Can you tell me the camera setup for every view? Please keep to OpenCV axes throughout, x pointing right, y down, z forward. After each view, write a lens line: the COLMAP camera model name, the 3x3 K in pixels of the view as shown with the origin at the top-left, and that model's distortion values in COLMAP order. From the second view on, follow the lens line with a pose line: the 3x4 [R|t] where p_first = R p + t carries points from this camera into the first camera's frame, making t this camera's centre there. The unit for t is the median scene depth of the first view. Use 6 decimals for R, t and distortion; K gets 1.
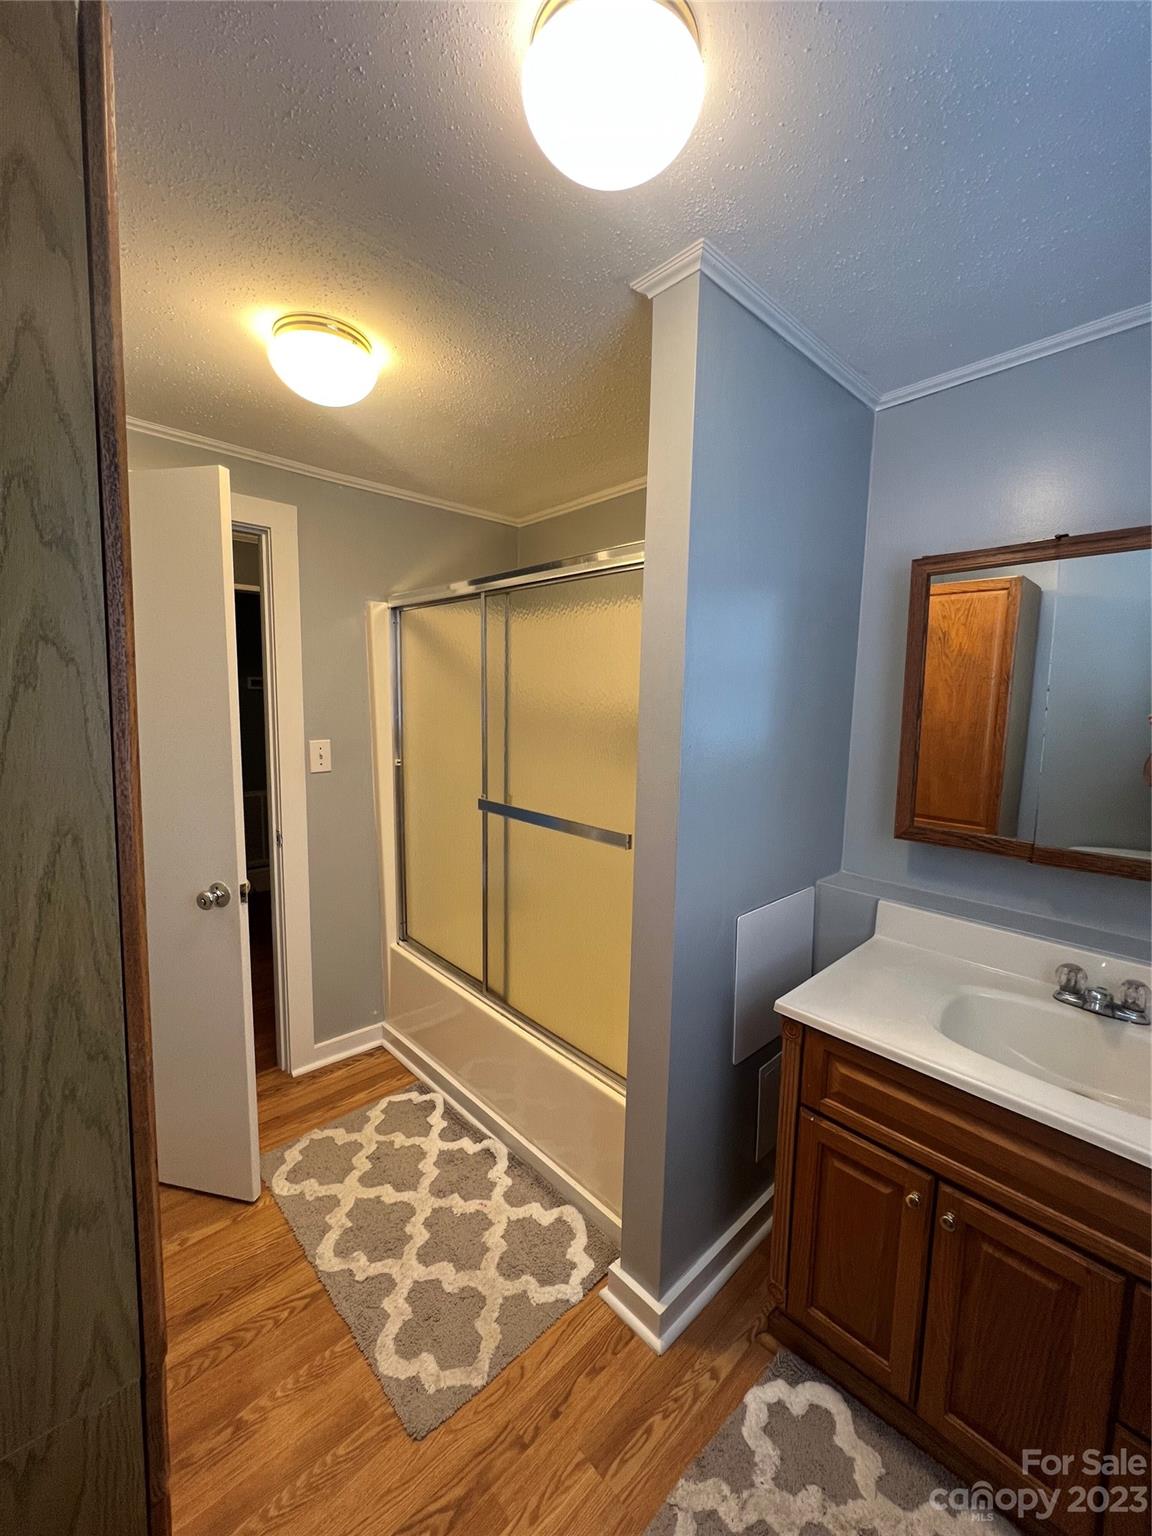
lens RADIAL K [[619.5, 0, 586.7], [0, 619.5, 765.6], [0, 0, 1]] dist [0.021664, 0.000924]
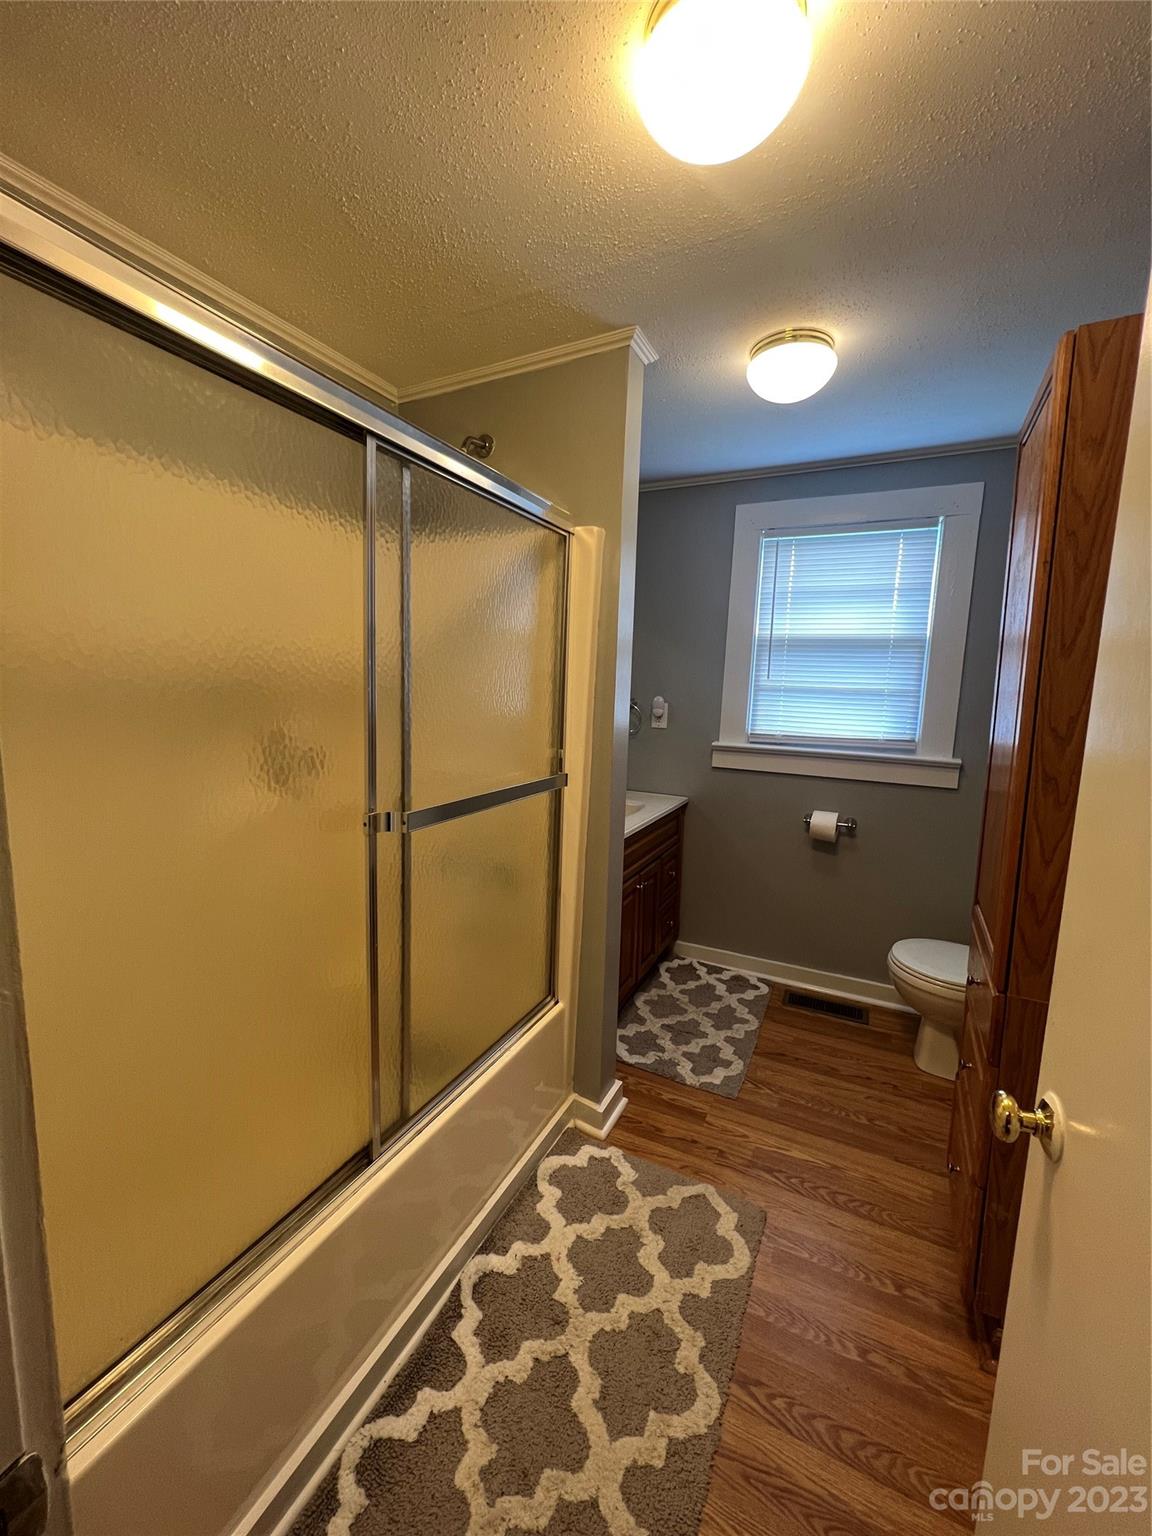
lens RADIAL K [[619.5, 0, 587.5], [0, 619.5, 764.4], [0, 0, 1]] dist [0.021664, 0.000924]
pose [[-0.341479, -0.166769, 0.924976, -0.944282], [0.055793, 0.978800, 0.197071, -0.110529], [-0.938232, 0.118902, -0.324935, 1.304529]]
